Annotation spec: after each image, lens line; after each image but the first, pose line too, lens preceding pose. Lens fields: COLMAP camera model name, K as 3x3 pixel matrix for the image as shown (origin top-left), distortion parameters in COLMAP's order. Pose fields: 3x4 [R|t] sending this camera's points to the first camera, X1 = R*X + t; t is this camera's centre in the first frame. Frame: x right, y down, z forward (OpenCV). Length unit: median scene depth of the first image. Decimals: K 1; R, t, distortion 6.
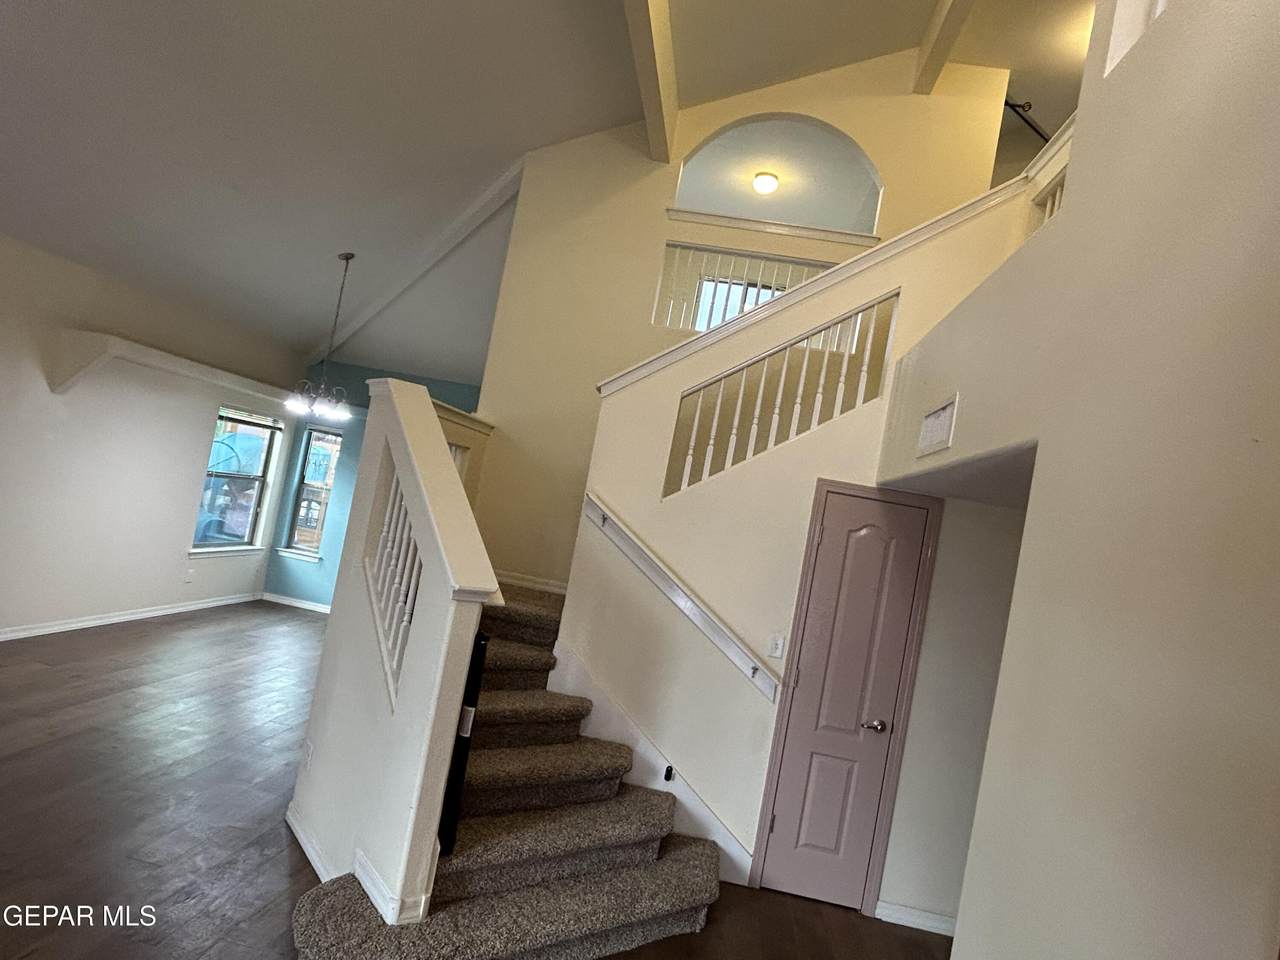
lens RADIAL K [[746.9, 0, 634.6], [0, 746.9, 484.5], [0, 0, 1]] dist [0.000926, -0.006566]
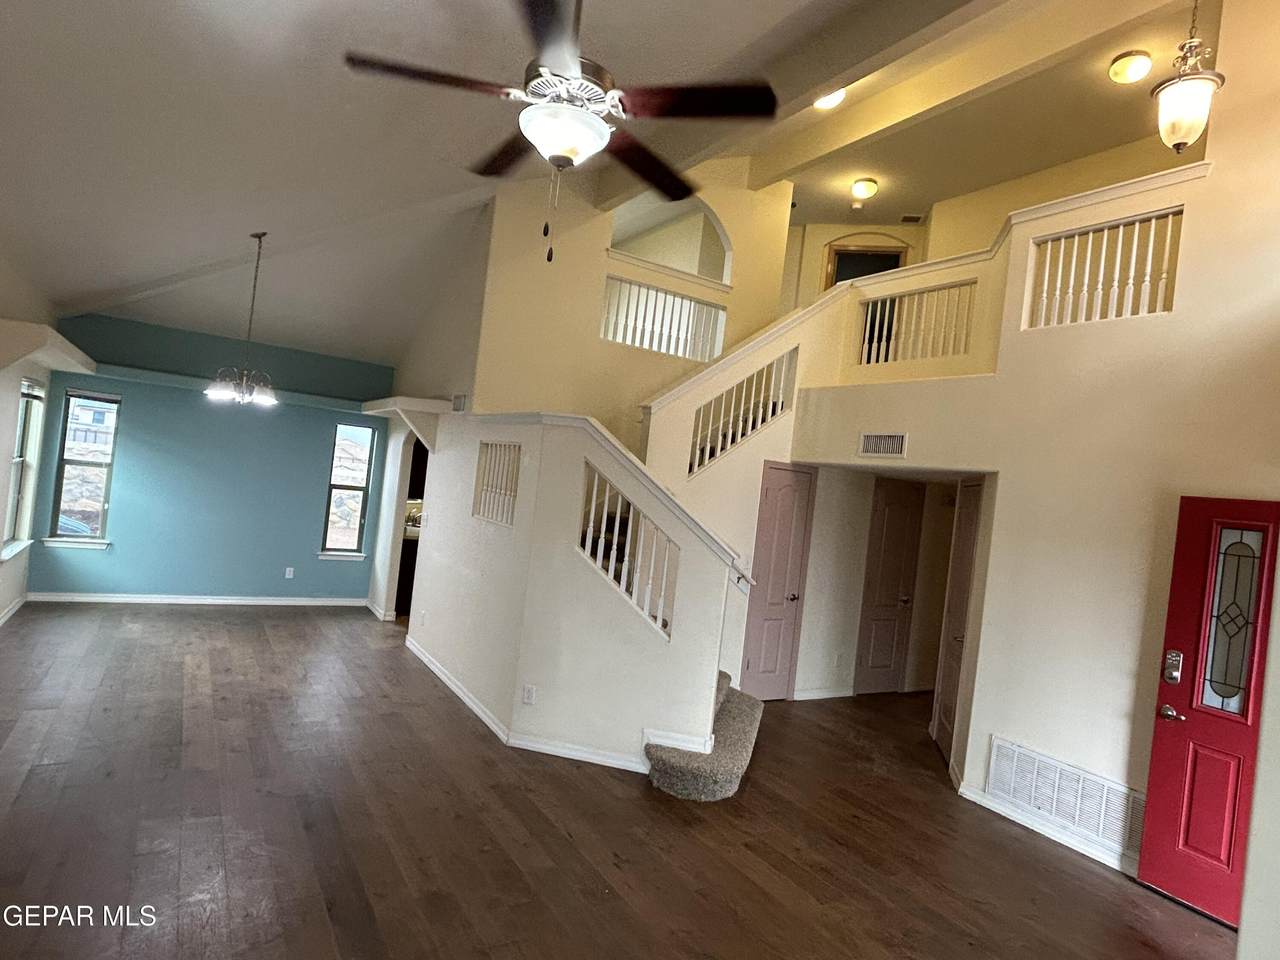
lens RADIAL K [[746.9, 0, 634.6], [0, 746.9, 484.5], [0, 0, 1]] dist [0.000926, -0.006566]
pose [[0.793688, -0.092828, 0.601200, -0.983340], [0.009960, 0.990139, 0.139733, -0.189300], [-0.608243, -0.104917, 0.786786, -0.133265]]
